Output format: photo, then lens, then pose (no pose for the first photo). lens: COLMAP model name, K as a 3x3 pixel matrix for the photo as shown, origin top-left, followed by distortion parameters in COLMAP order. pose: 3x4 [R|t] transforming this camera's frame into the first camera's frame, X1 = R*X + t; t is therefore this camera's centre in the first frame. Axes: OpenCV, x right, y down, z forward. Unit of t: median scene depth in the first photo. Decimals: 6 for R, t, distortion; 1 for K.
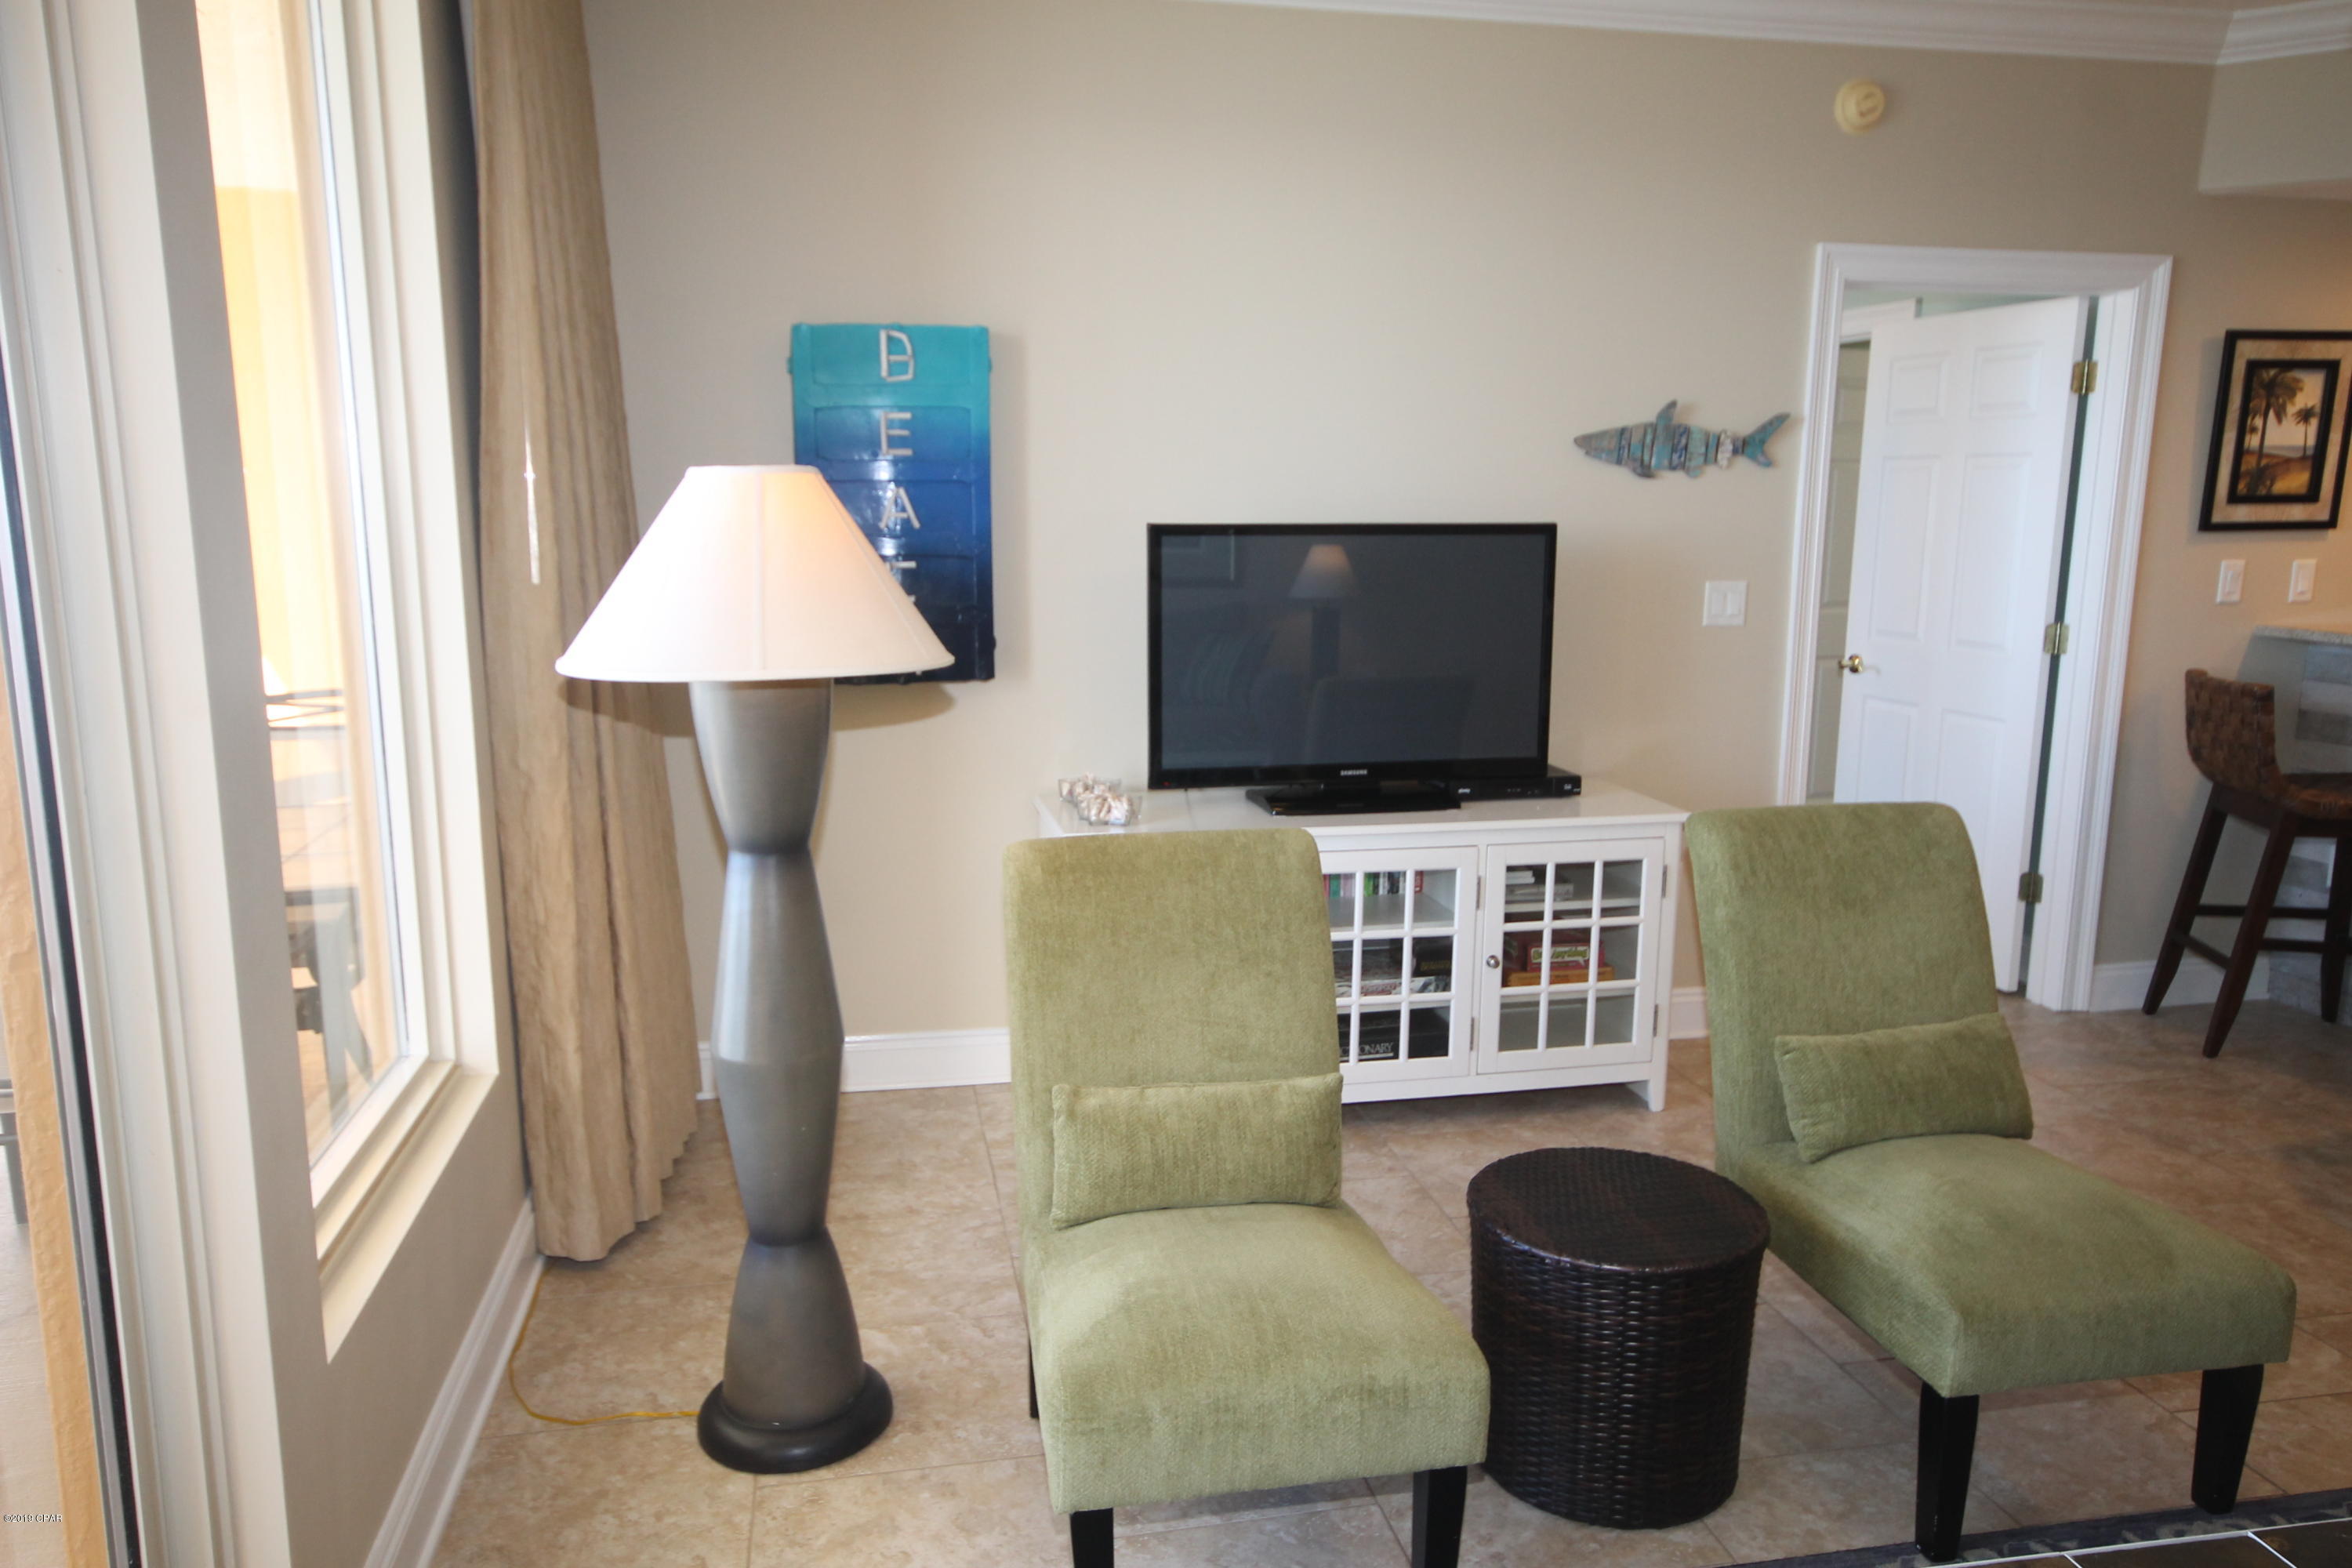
lens RADIAL K [[1650.6, 0, 1194.1], [0, 1650.6, 789.3], [0, 0, 1]] dist [0.001342, 0.029412]
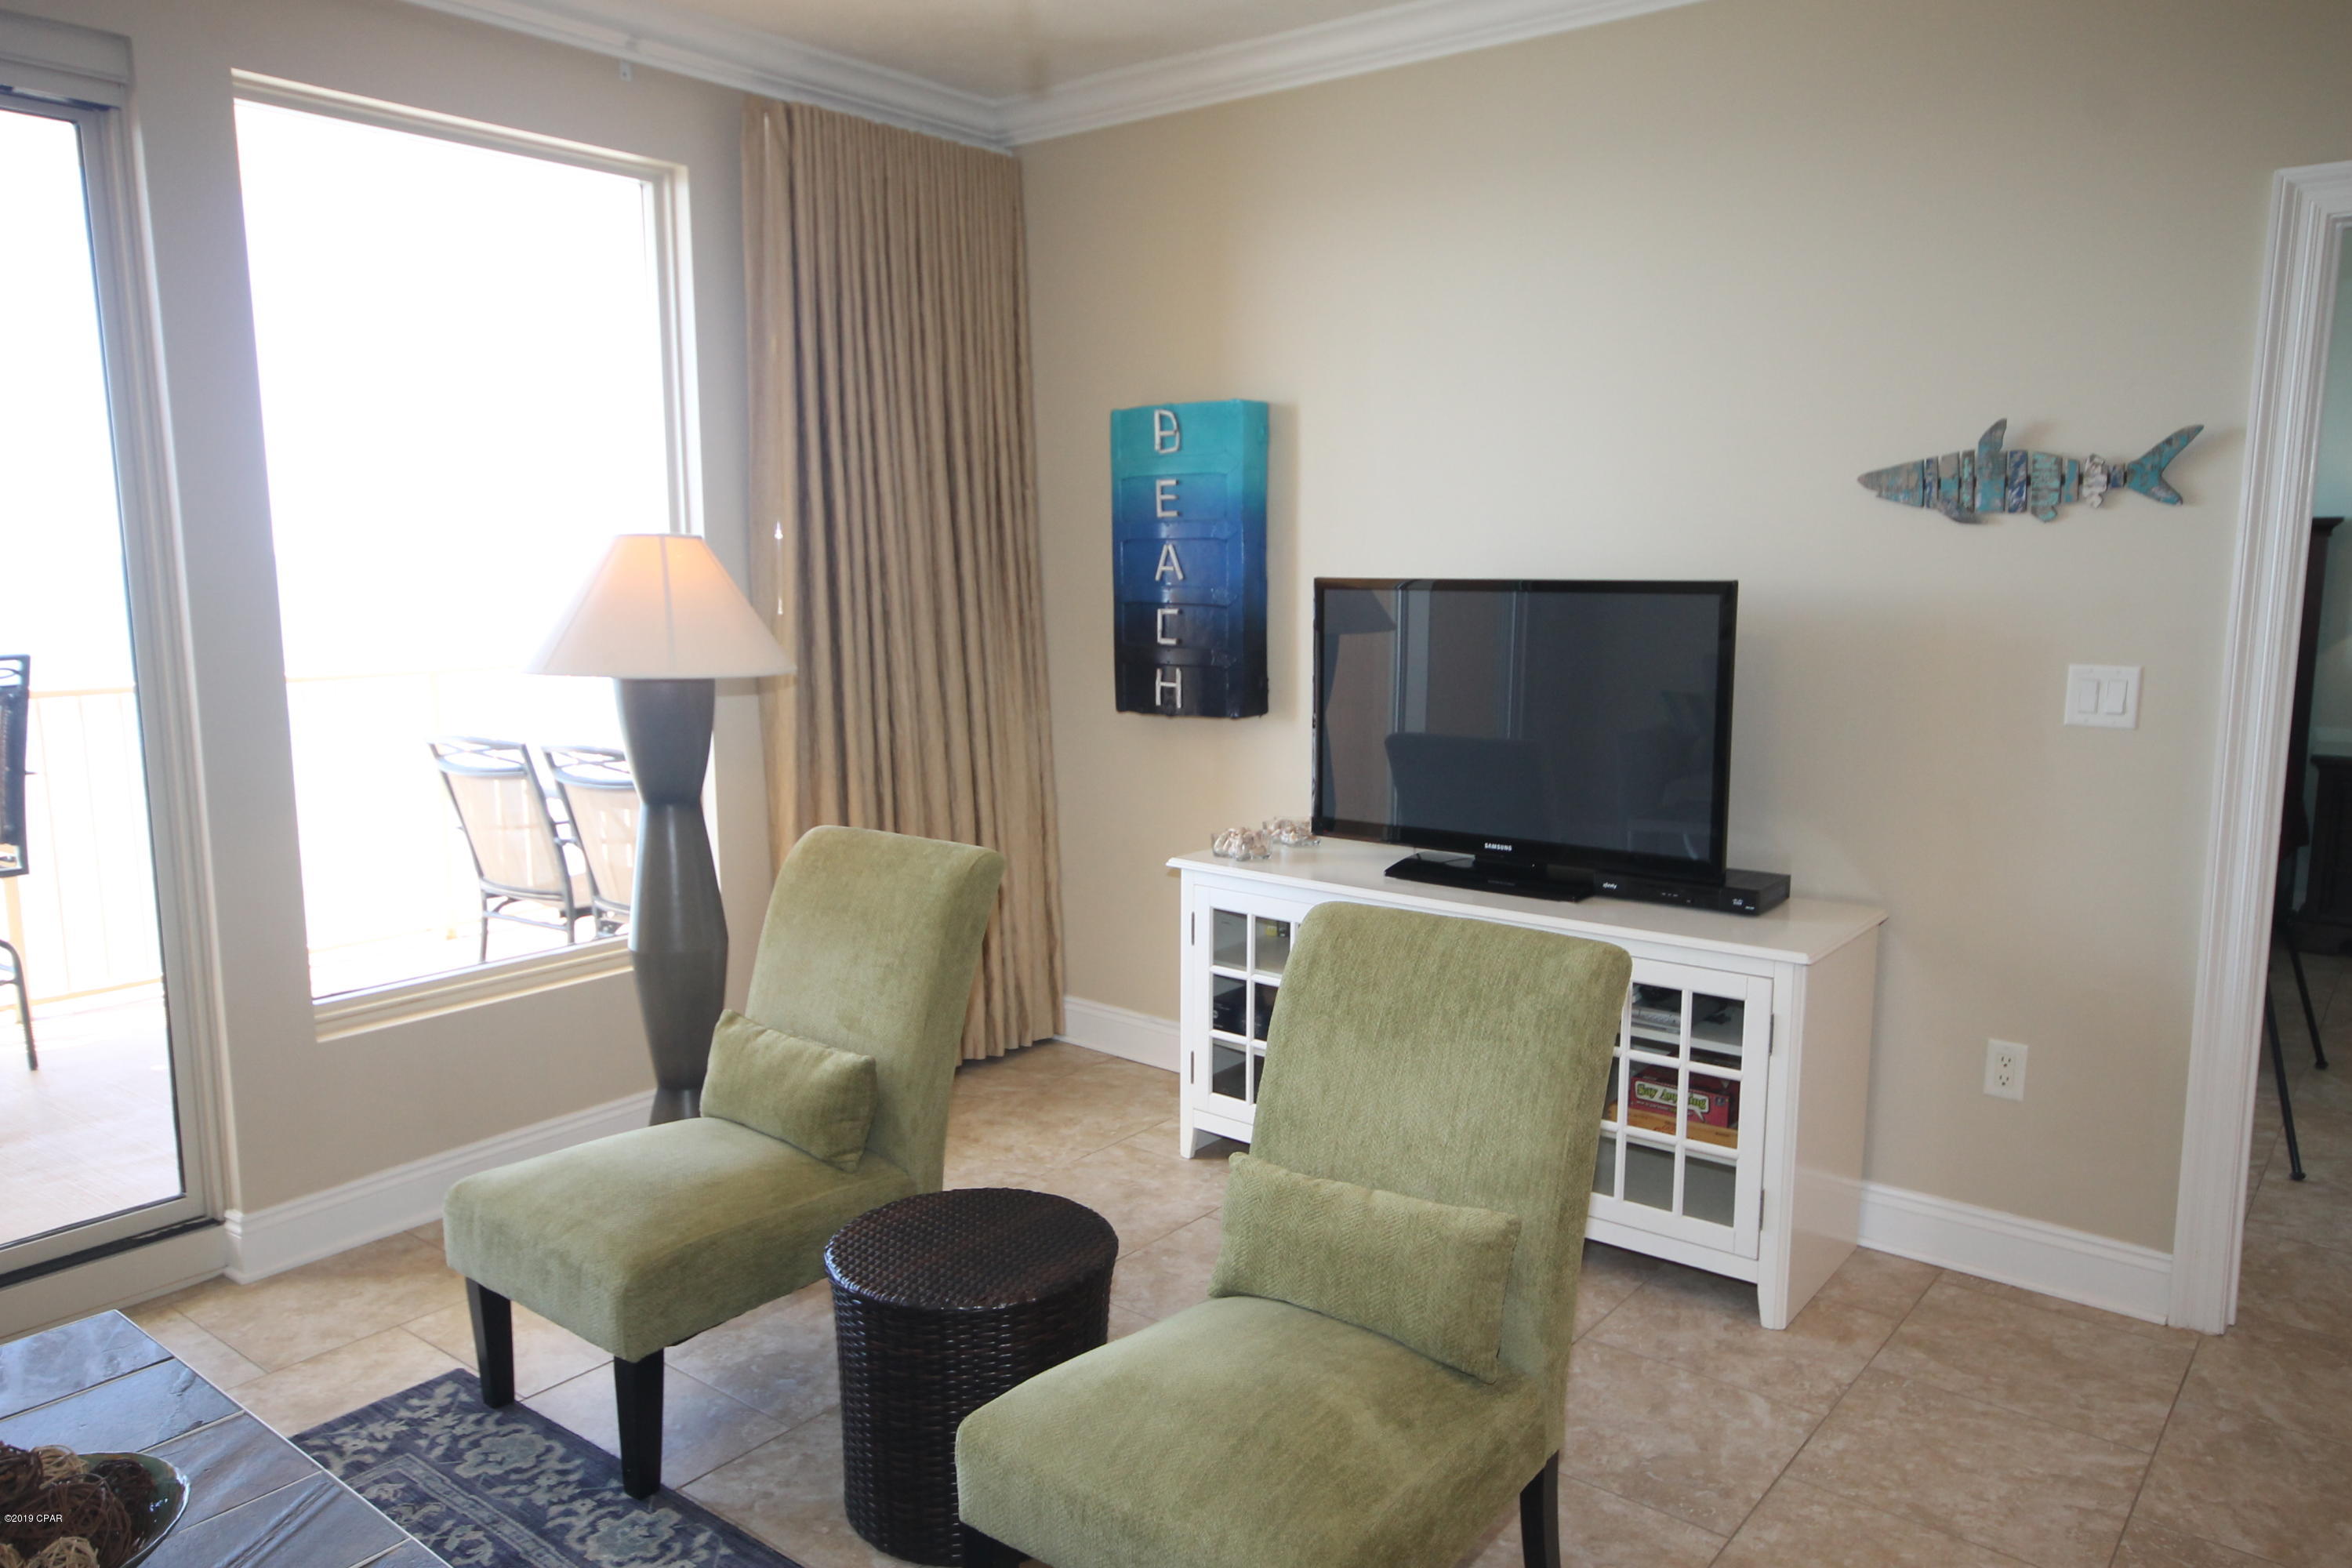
lens RADIAL K [[1693.5, 0, 1170.8], [0, 1693.5, 778.8], [0, 0, 1]] dist [0.019394, 0.045451]
pose [[0.632393, 0.102047, -0.767896, 0.663001], [-0.129747, 0.991235, 0.024875, -0.044744], [0.763704, 0.083902, 0.640091, 0.230704]]
